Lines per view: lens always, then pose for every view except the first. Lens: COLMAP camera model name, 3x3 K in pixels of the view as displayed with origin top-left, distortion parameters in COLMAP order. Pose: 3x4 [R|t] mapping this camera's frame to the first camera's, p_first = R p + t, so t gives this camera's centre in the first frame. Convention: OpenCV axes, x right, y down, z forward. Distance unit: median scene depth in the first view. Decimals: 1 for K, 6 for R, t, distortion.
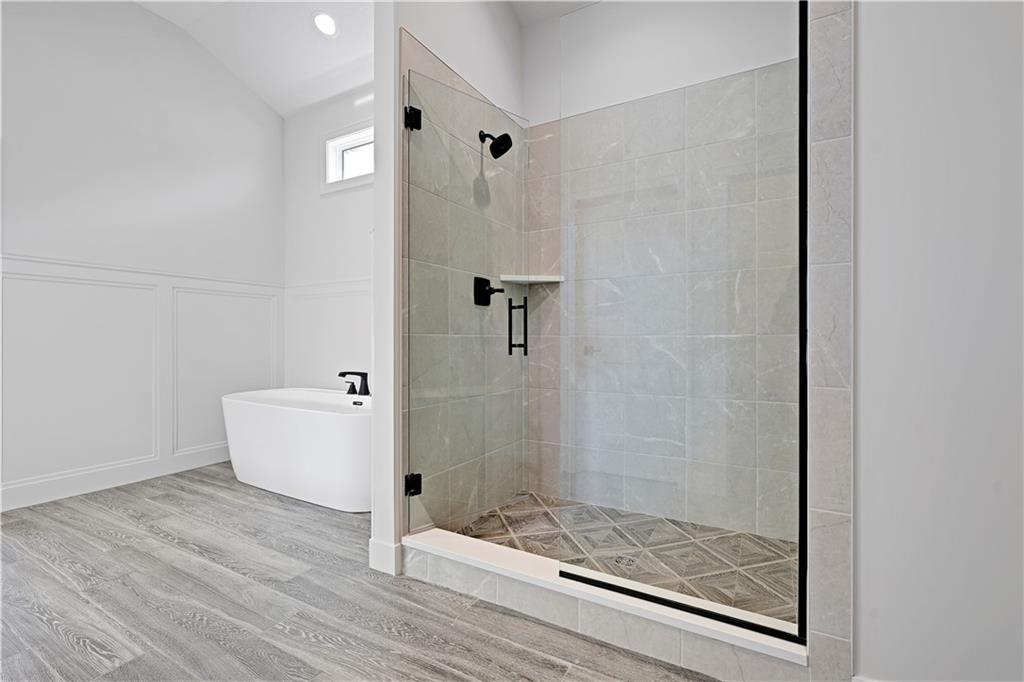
lens RADIAL K [[456.6, 0, 510.2], [0, 456.6, 345.8], [0, 0, 1]] dist [0.000324, 0.000434]
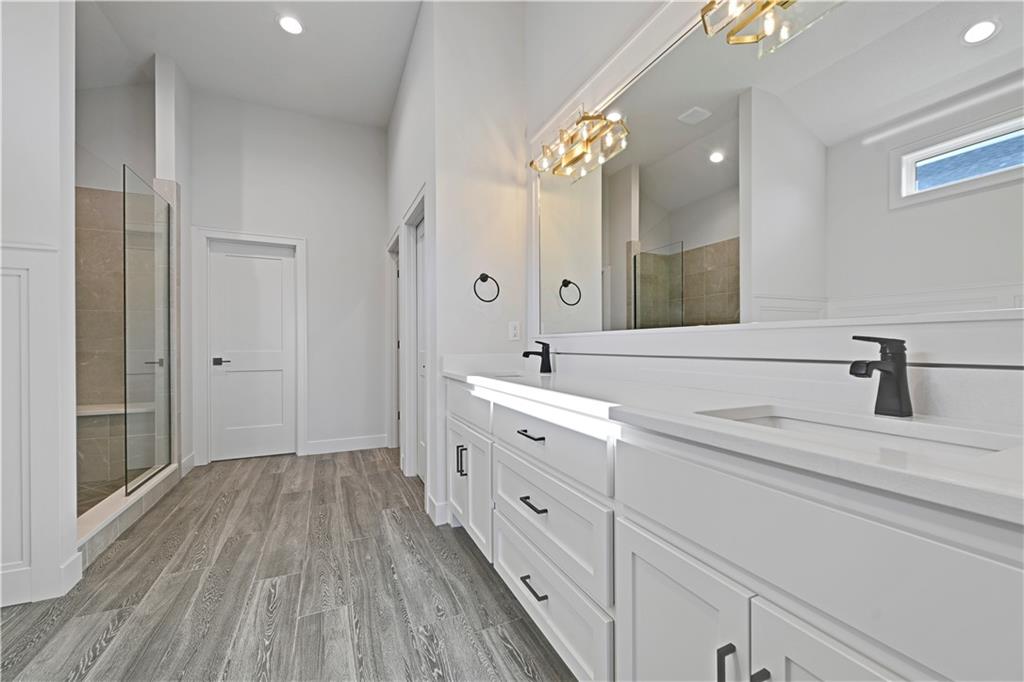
lens RADIAL K [[406.2, 0, 508.9], [0, 406.2, 347.0], [0, 0, 1]] dist [0.001357, 0.000134]
pose [[-0.805801, -0.001103, 0.592186, -1.705332], [0.012420, 0.999747, 0.018763, -0.051253], [-0.592056, 0.022474, -0.805583, 1.213602]]
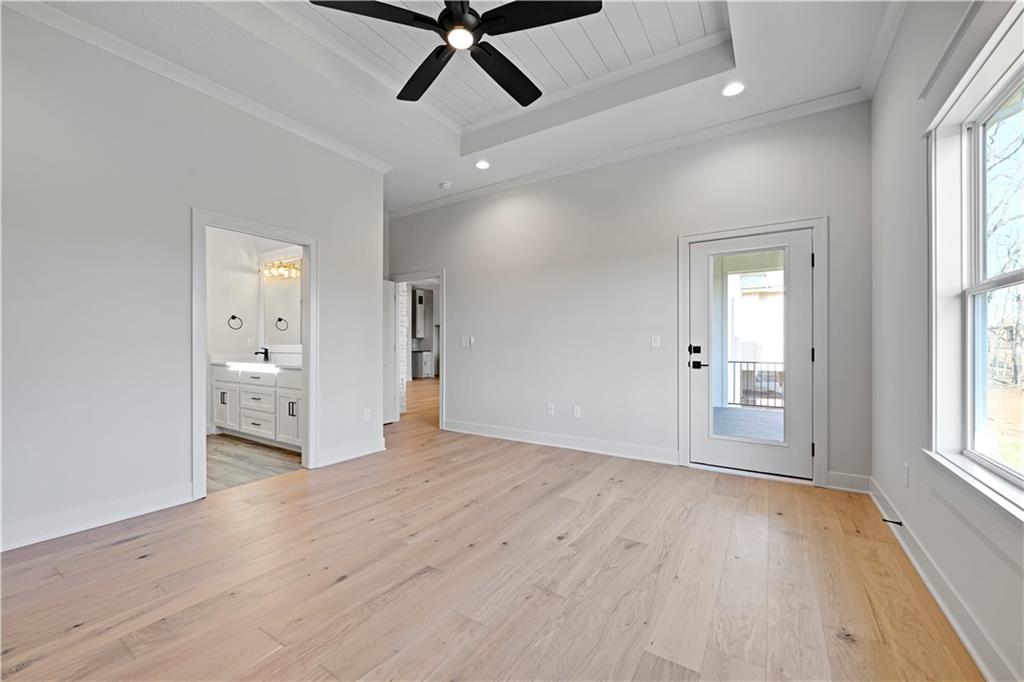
lens RADIAL K [[406.2, 0, 507.4], [0, 406.2, 346.8], [0, 0, 1]] dist [0.001357, 0.000134]
pose [[-0.997314, -0.000084, 0.073247, -2.937928], [0.001166, 0.999854, 0.017020, -0.095825], [-0.073237, 0.017060, -0.997169, 2.843785]]
